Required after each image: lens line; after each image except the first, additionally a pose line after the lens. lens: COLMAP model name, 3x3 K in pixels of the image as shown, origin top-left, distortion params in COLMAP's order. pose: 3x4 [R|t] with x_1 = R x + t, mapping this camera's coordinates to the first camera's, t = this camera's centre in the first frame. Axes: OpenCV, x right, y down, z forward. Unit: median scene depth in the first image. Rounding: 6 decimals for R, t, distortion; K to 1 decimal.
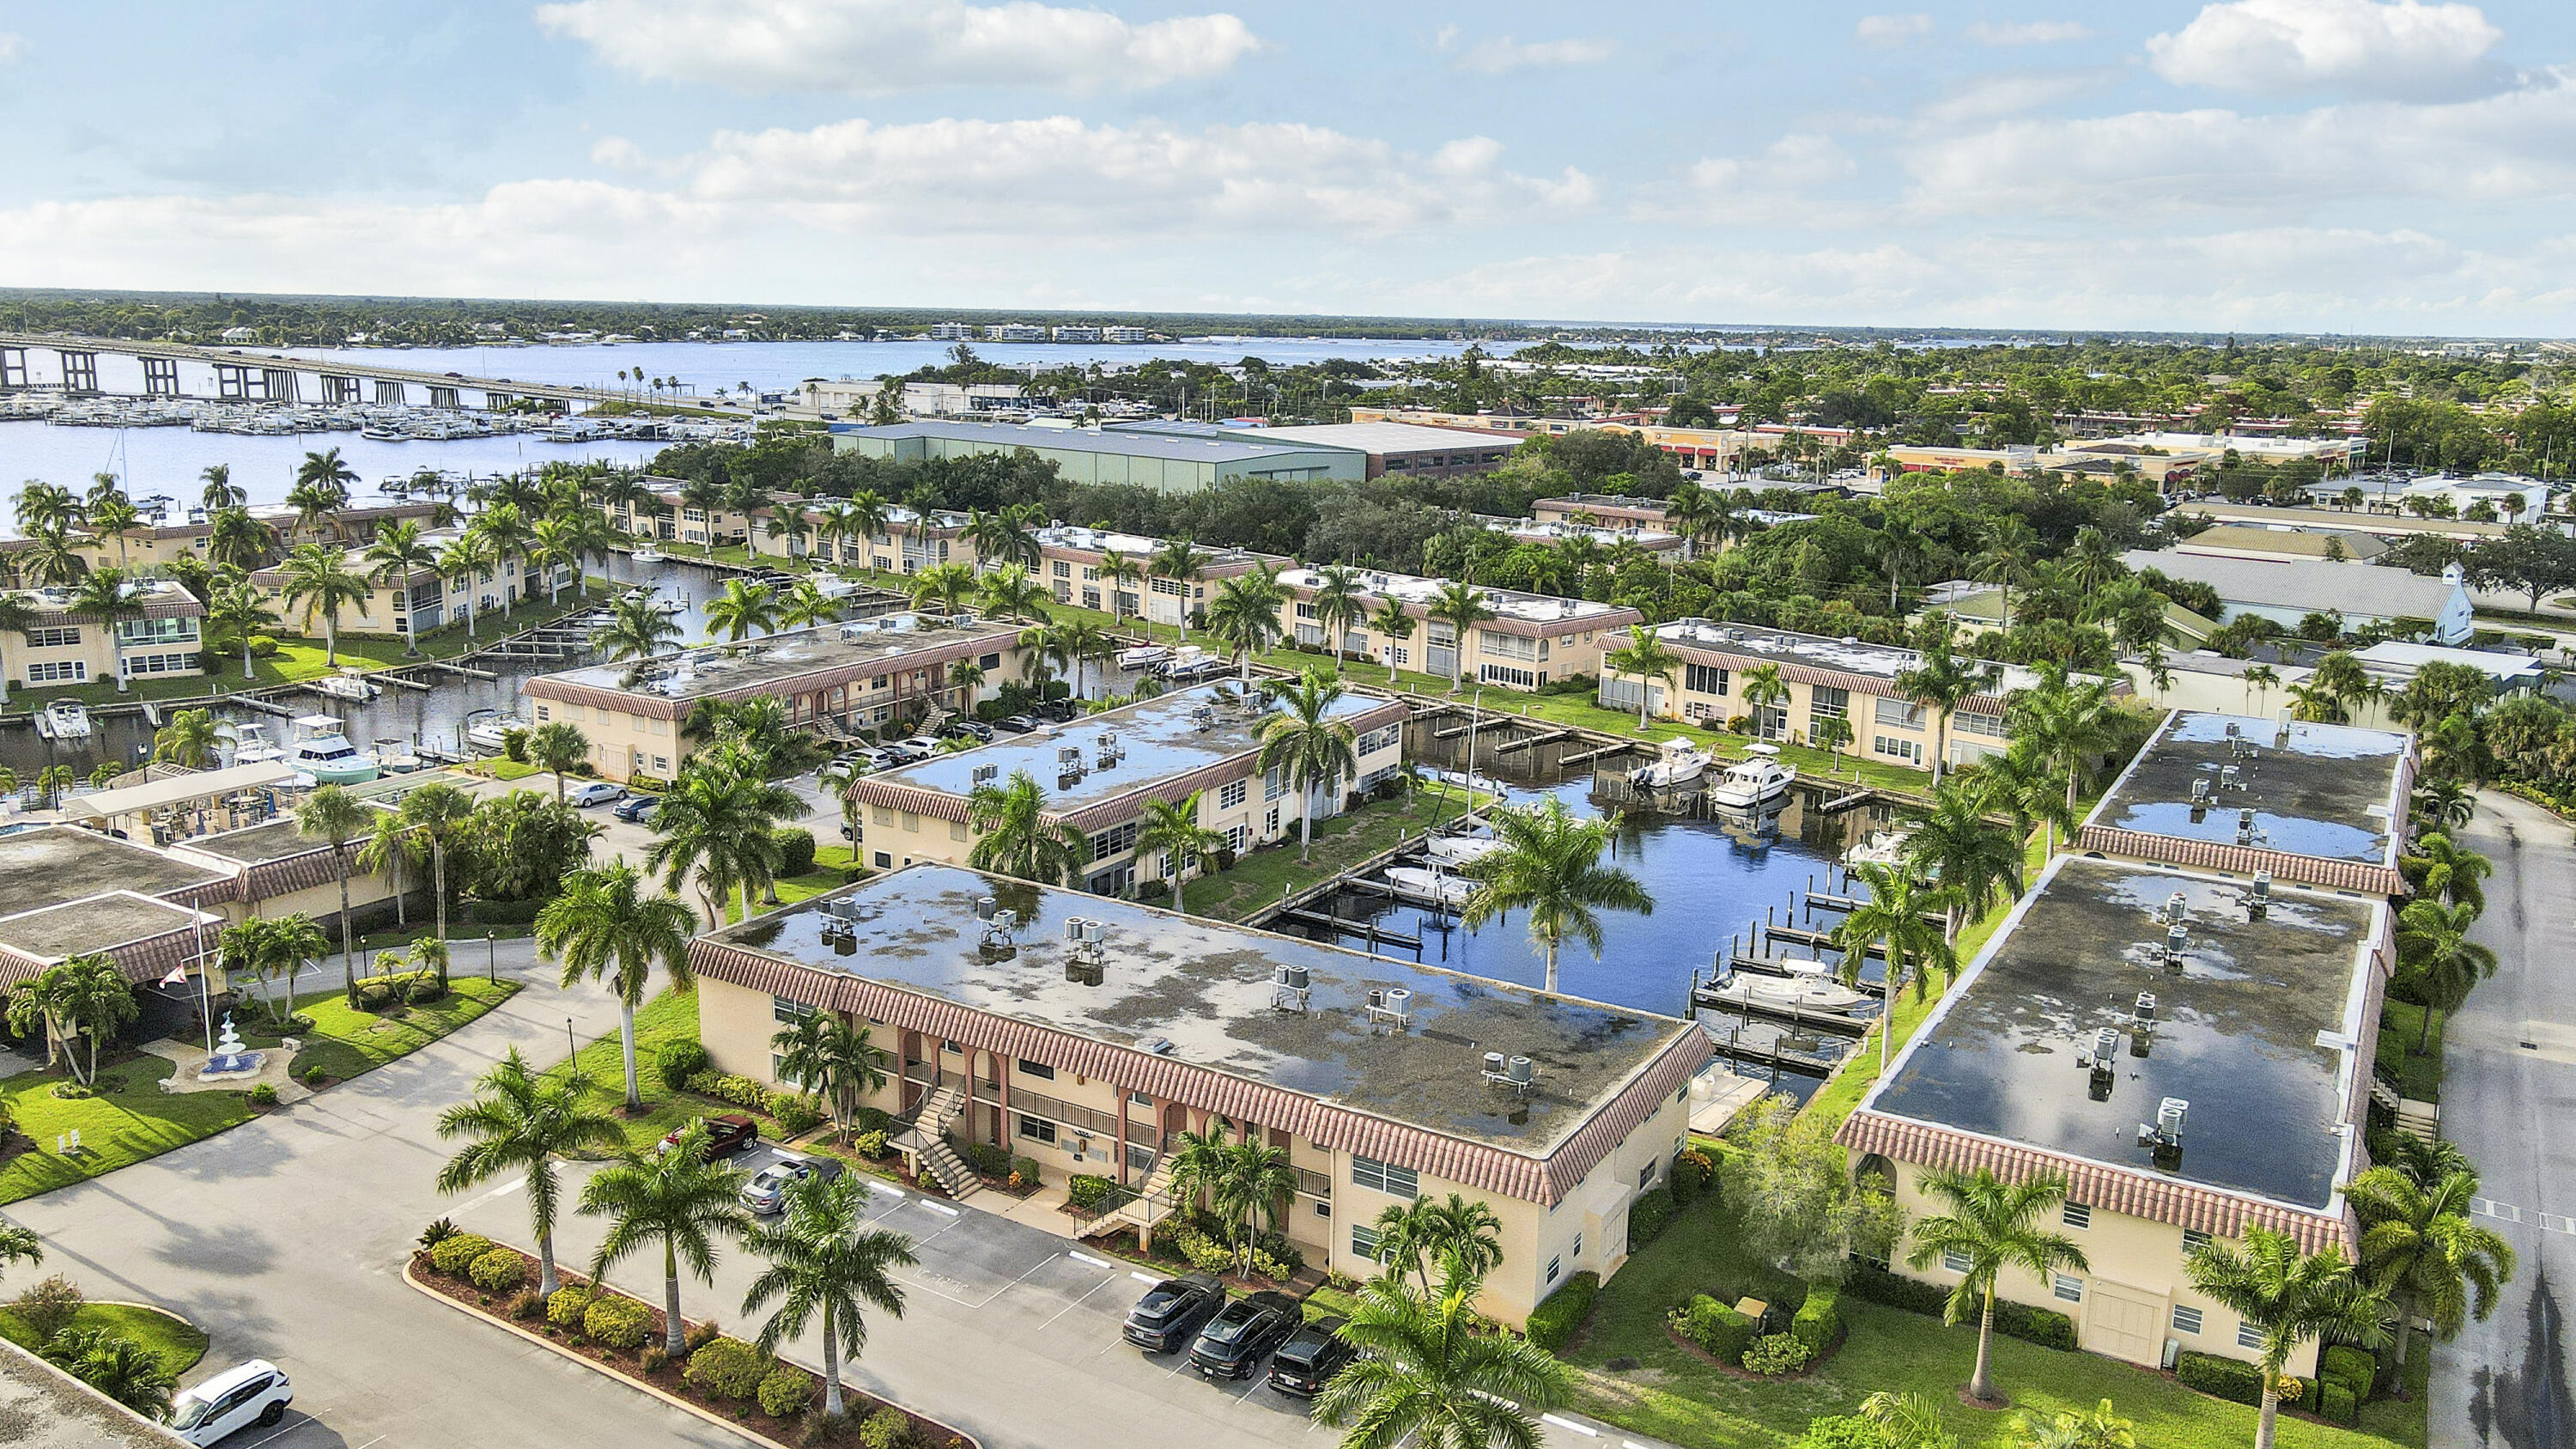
lens RADIAL K [[1882.3, 0, 1287.8], [0, 1882.3, 760.3], [0, 0, 1]] dist [-0.030275, 0.109322]
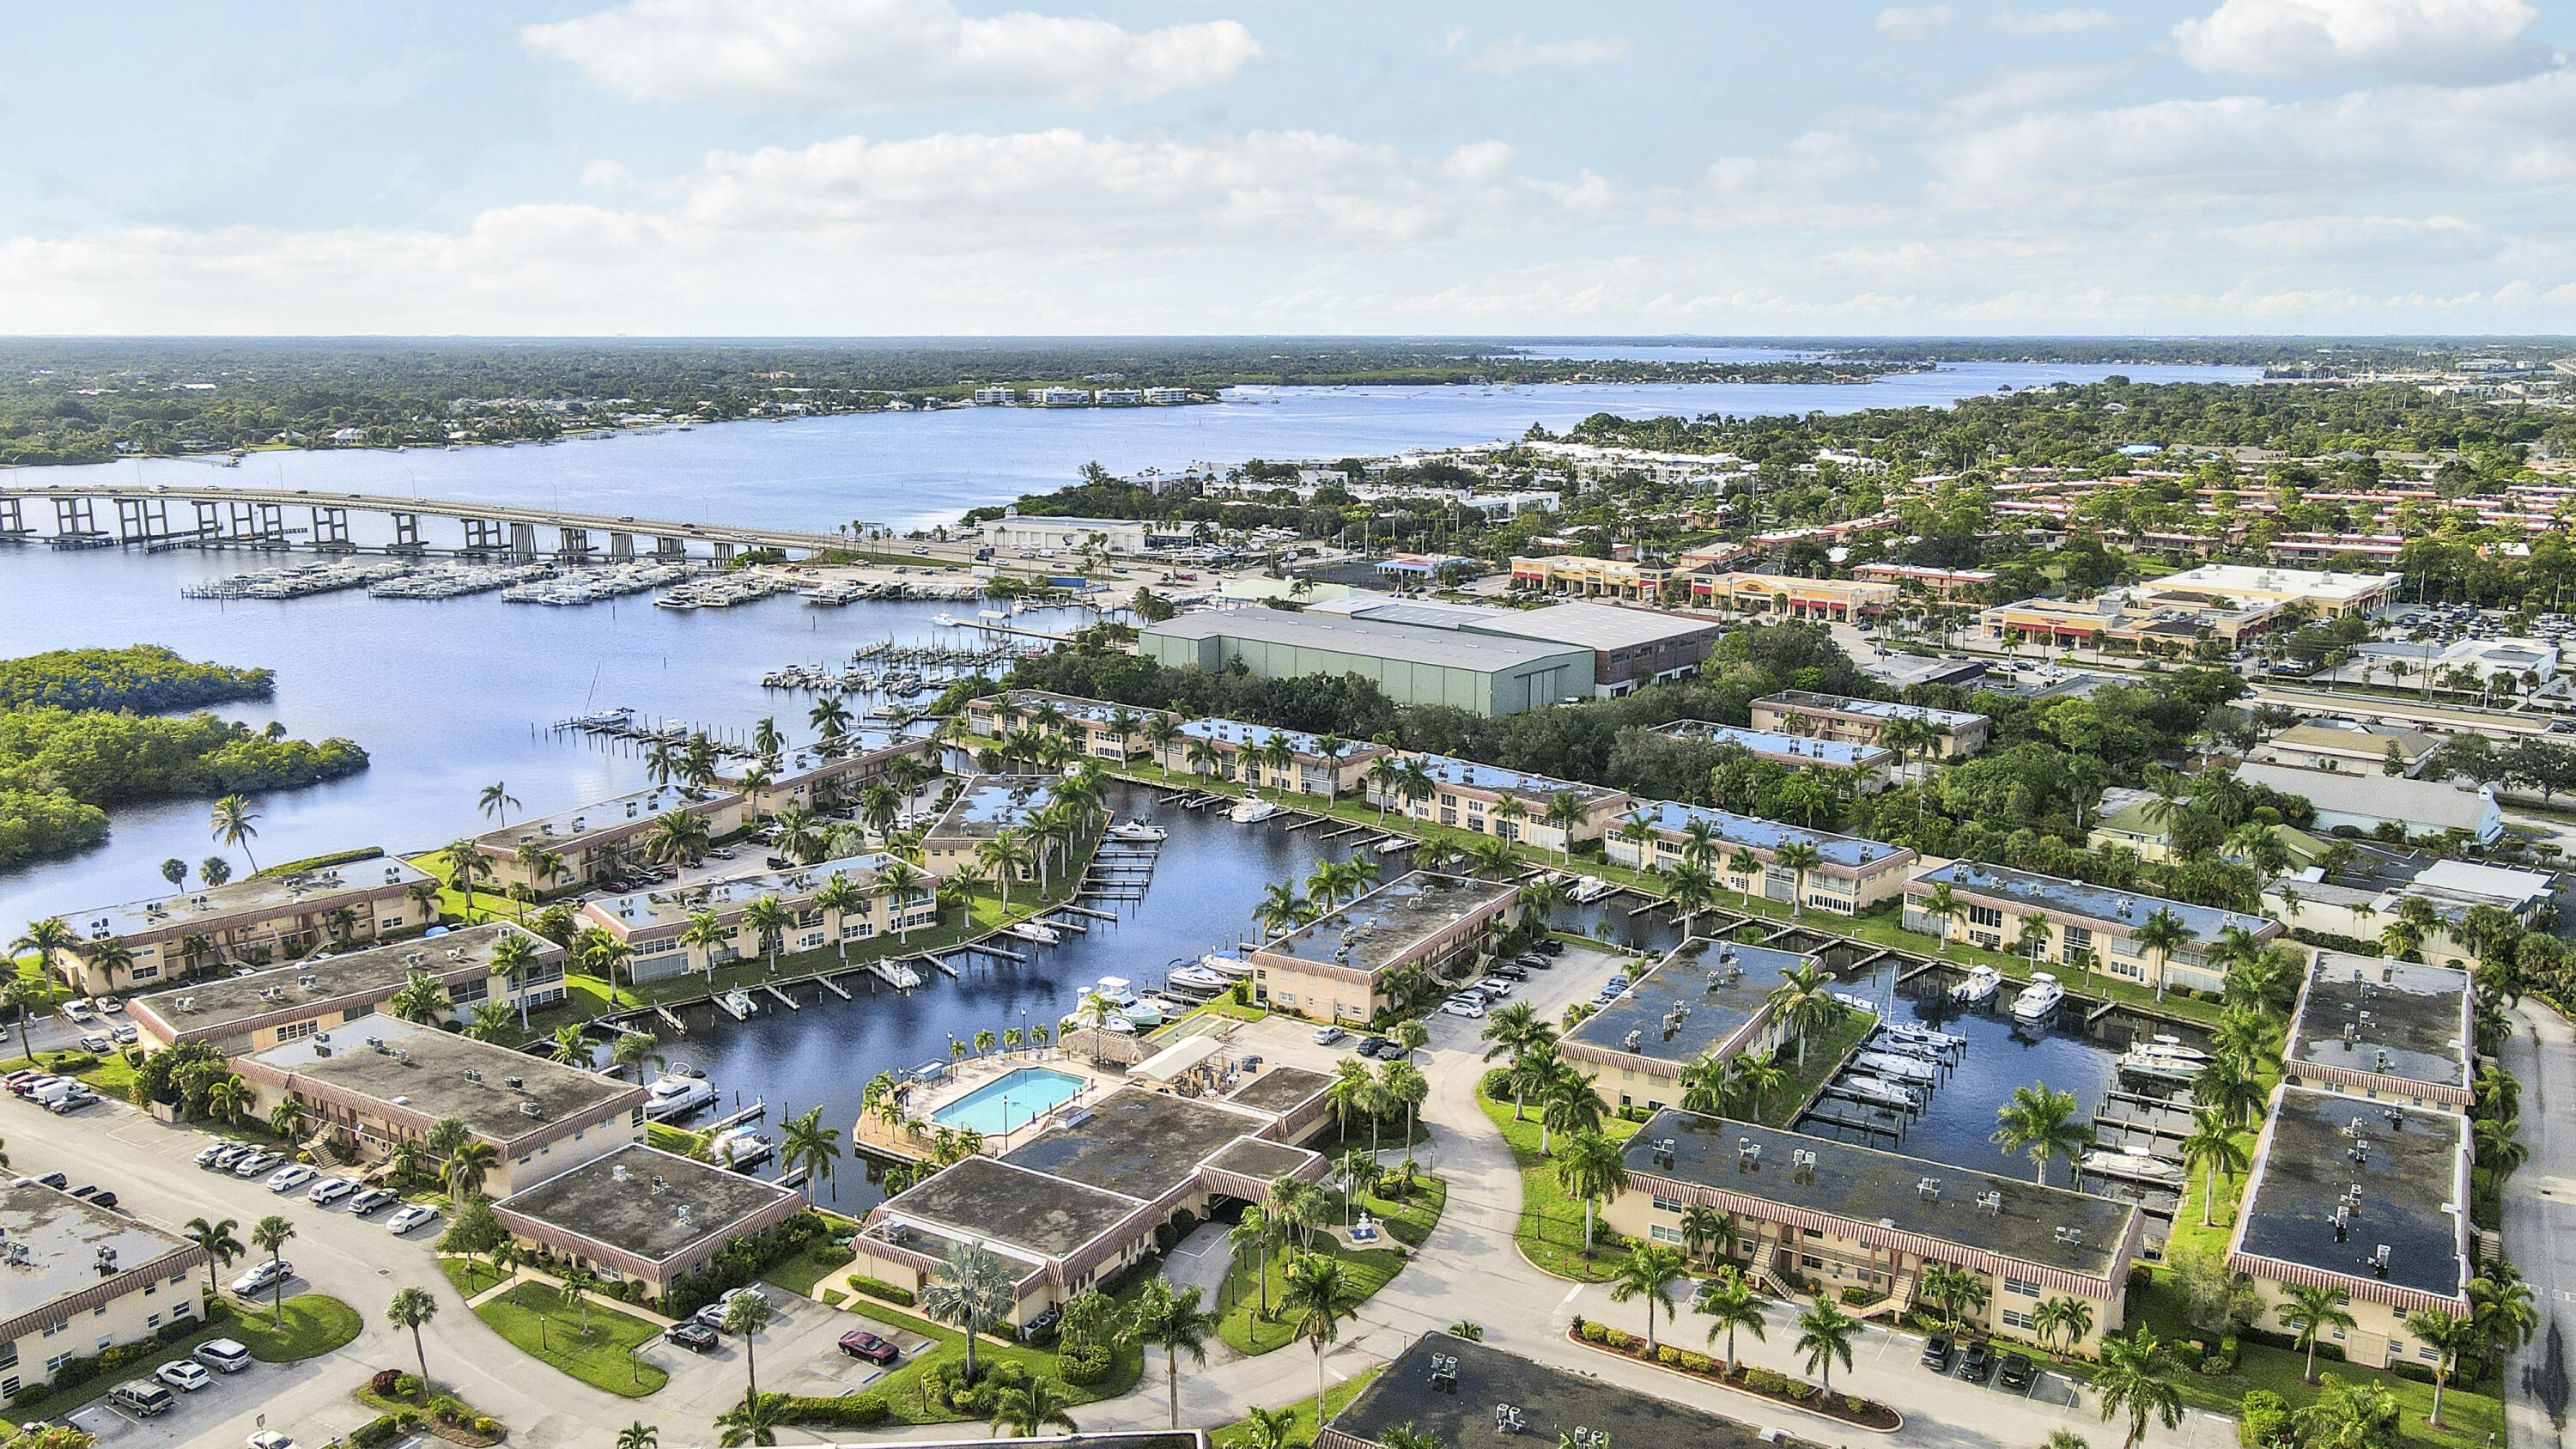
lens RADIAL K [[1954.4, 0, 1288.0], [0, 1954.4, 724.5], [0, 0, 1]] dist [-0.006861, 0.052860]
pose [[0.999781, -0.019666, 0.007215, -0.450912], [0.019880, 0.999324, -0.030919, -0.212535], [-0.006602, 0.031056, 0.999496, -0.722717]]
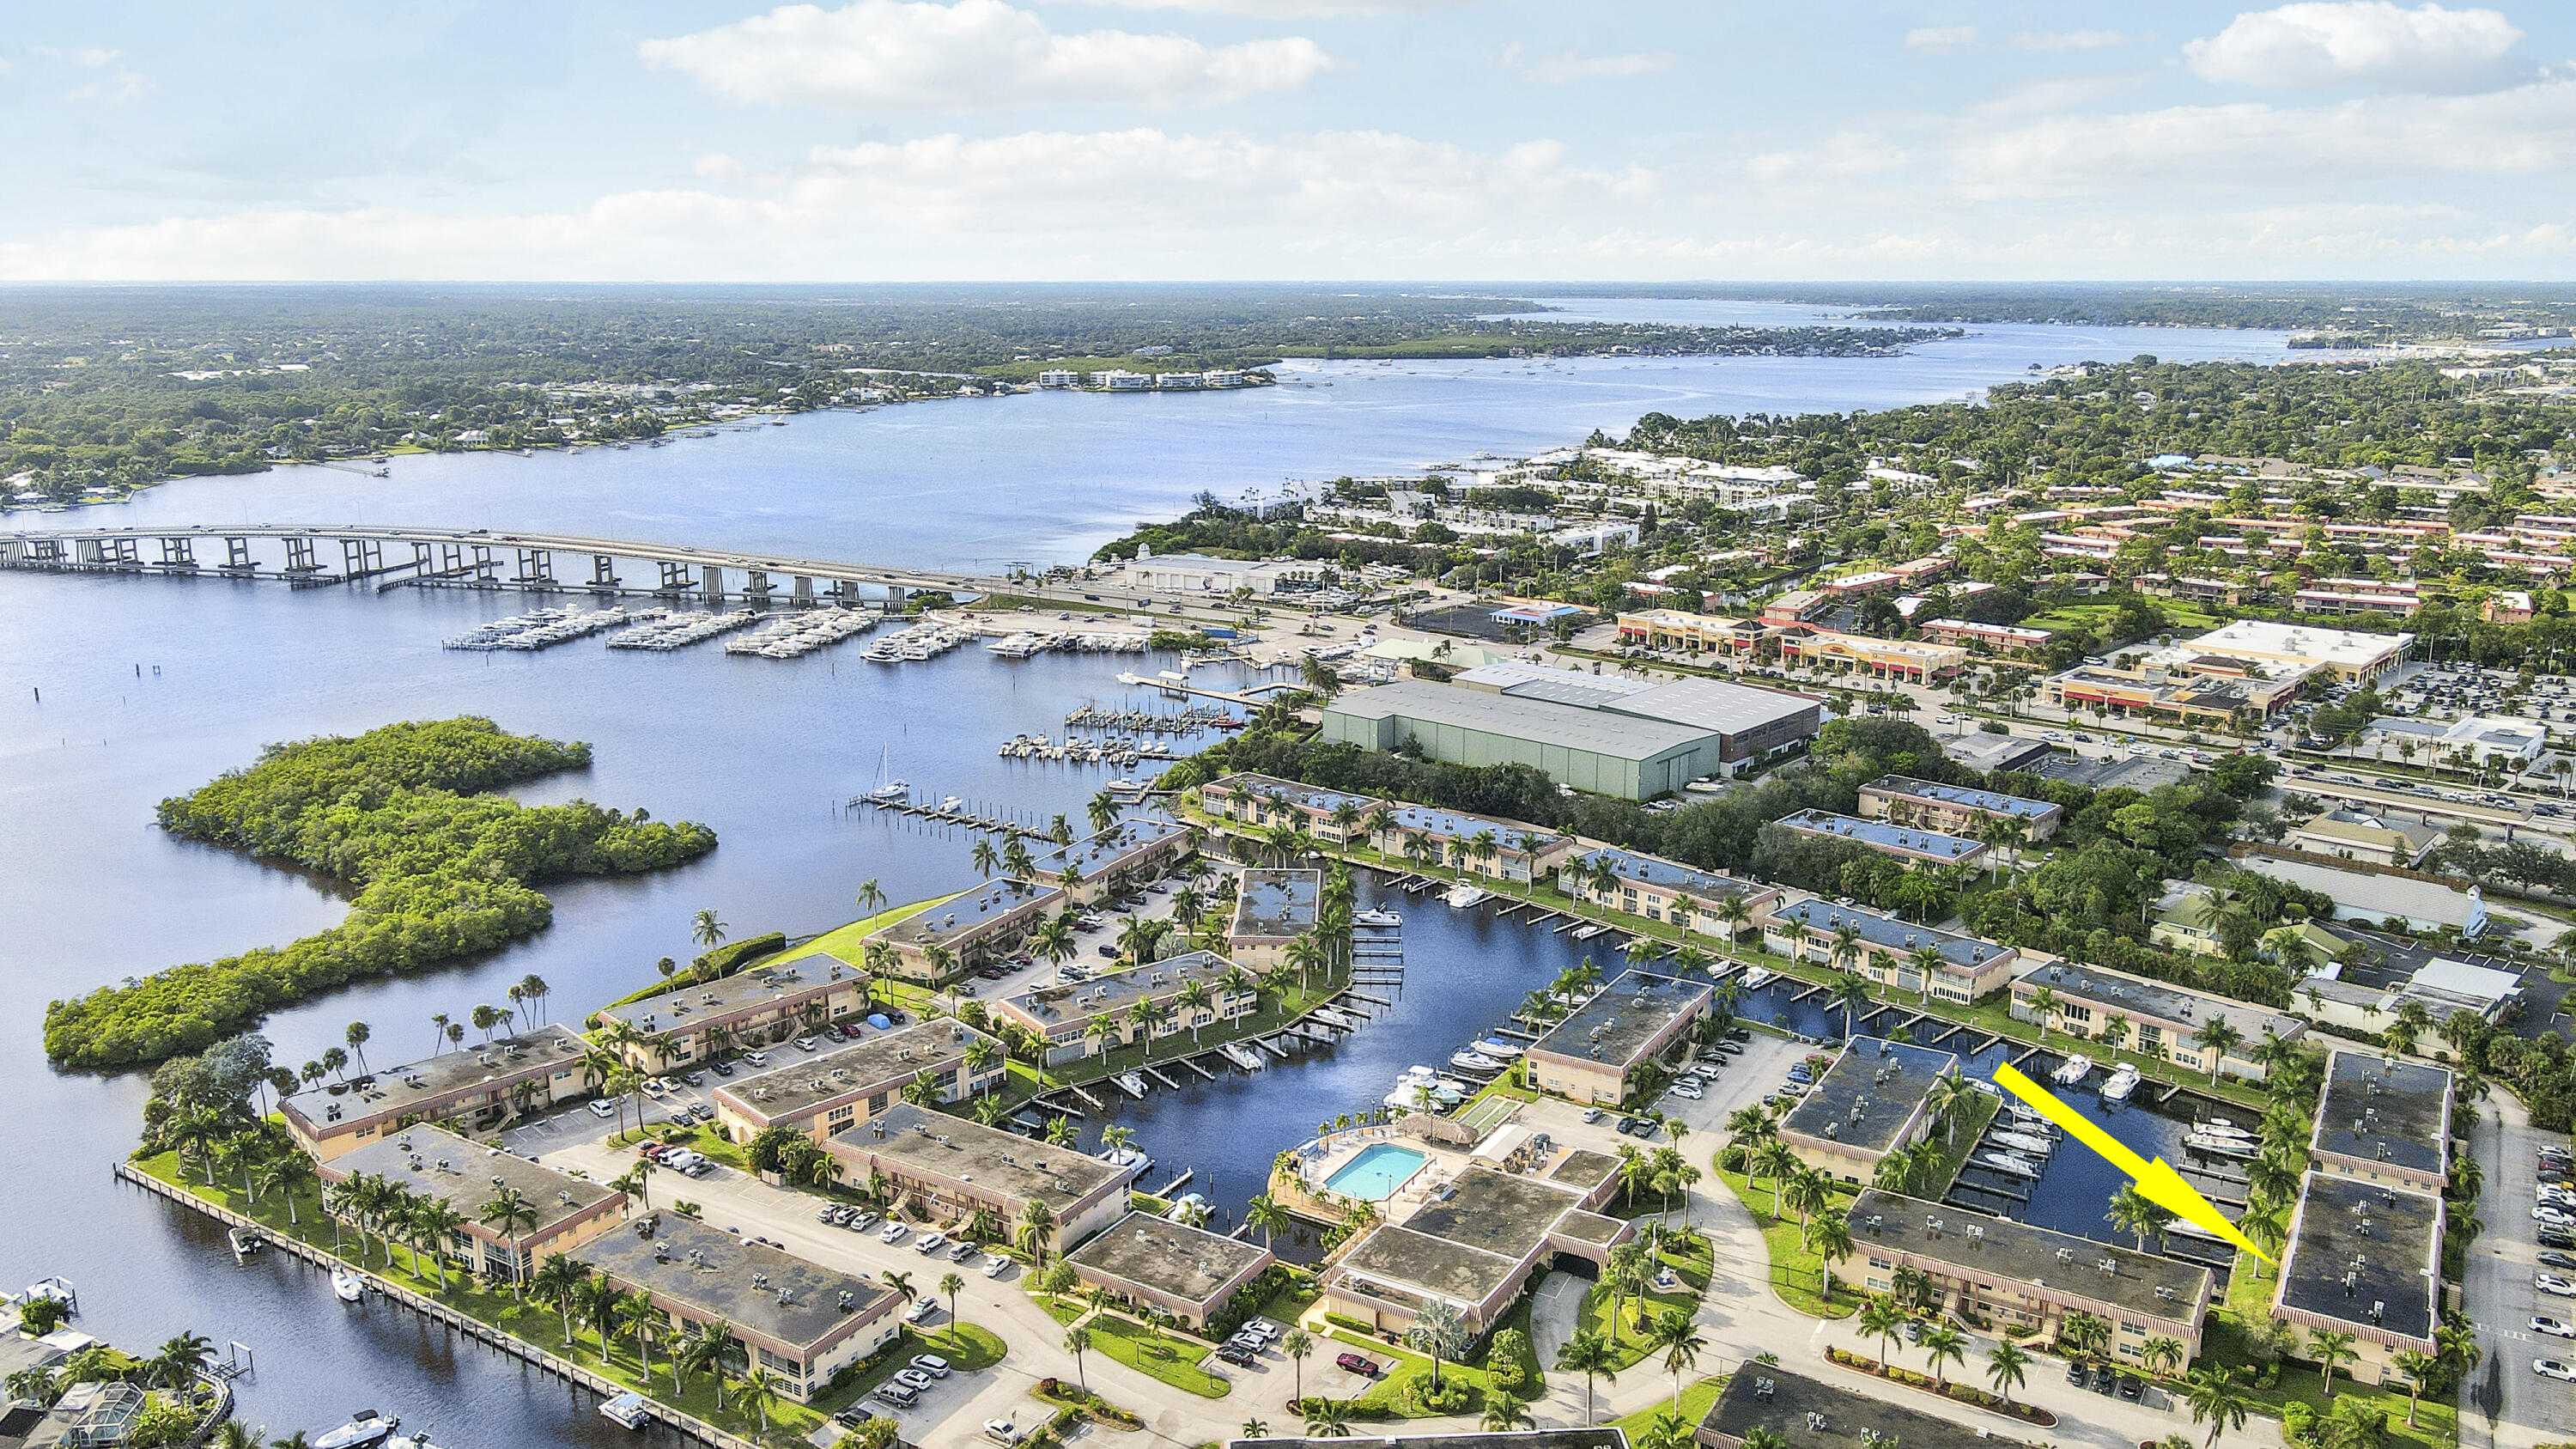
lens RADIAL K [[1954.4, 0, 1288.0], [0, 1954.4, 724.5], [0, 0, 1]] dist [-0.006861, 0.052860]
pose [[0.999854, -0.017090, 0.000715, -0.777627], [0.017089, 0.999854, 0.000699, -0.473971], [-0.000727, -0.000687, 1.000000, -1.329173]]
